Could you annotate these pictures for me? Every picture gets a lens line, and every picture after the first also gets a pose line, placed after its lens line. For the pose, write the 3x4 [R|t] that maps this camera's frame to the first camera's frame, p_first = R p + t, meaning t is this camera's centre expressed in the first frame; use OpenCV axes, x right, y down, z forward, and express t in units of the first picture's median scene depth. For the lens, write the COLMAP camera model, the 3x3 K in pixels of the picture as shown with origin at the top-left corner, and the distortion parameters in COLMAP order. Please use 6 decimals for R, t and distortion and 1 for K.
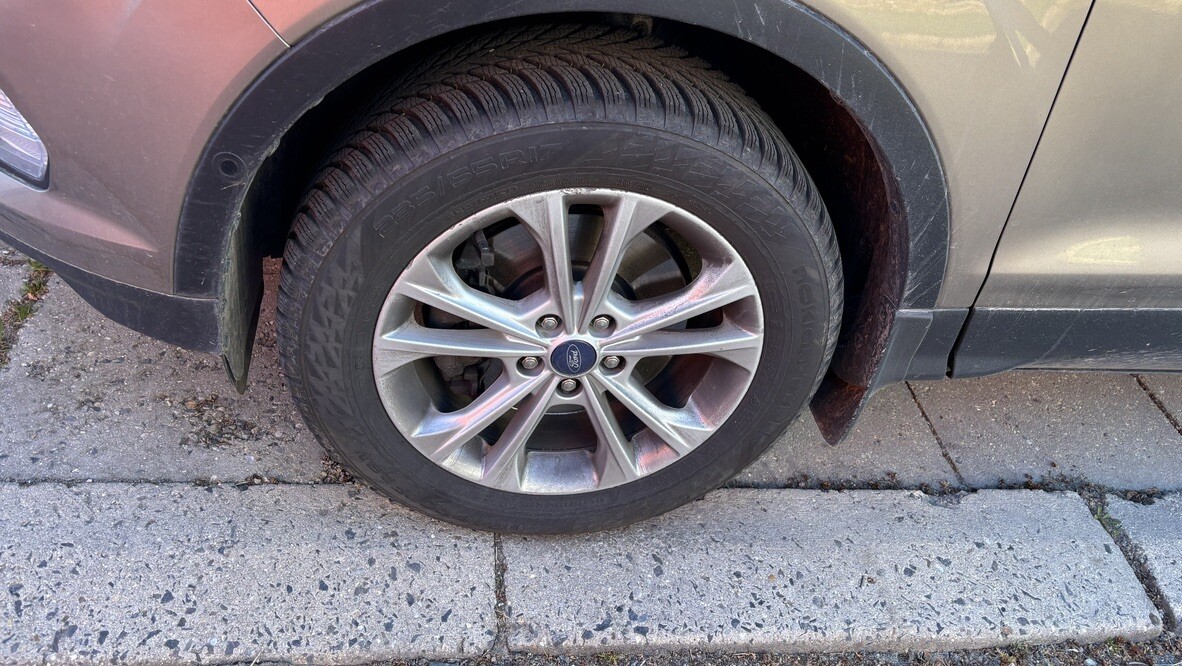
lens RADIAL K [[887.6, 0, 591.0], [0, 887.6, 333.0], [0, 0, 1]] dist [0.083155, -0.106629]
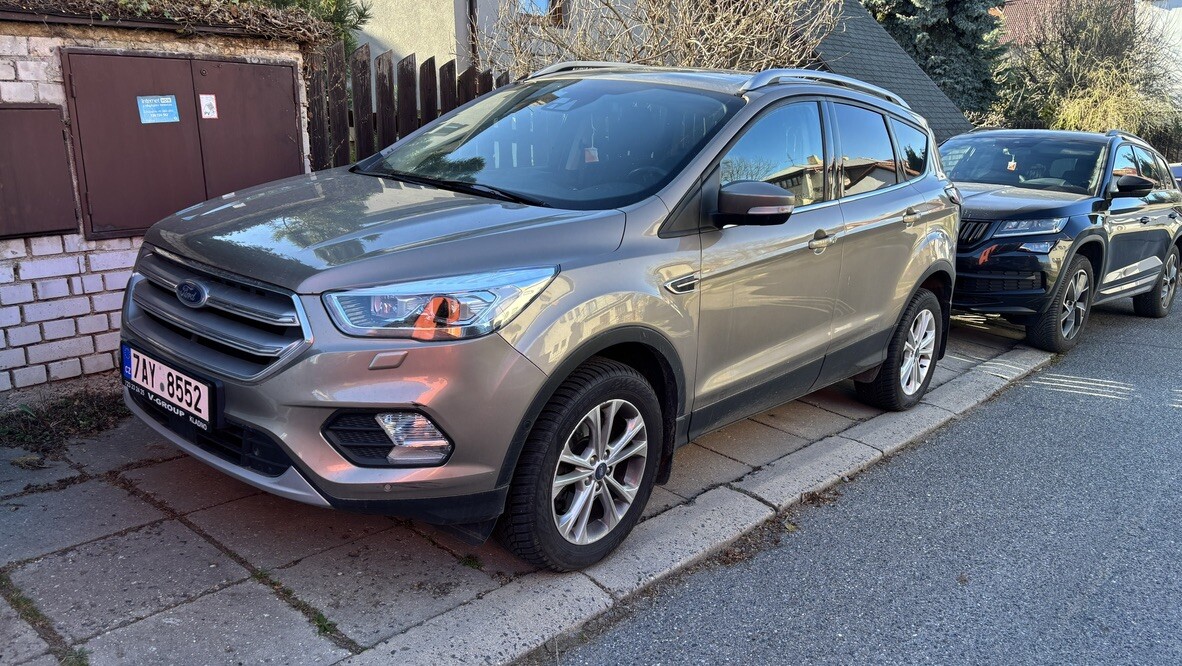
lens RADIAL K [[896.6, 0, 591.0], [0, 896.6, 333.0], [0, 0, 1]] dist [0.060471, -0.077671]
pose [[0.741174, -0.231423, 0.630162, -1.567603], [0.424439, 0.888815, -0.172798, 0.108372], [-0.520108, 0.395539, 0.756992, -1.105176]]
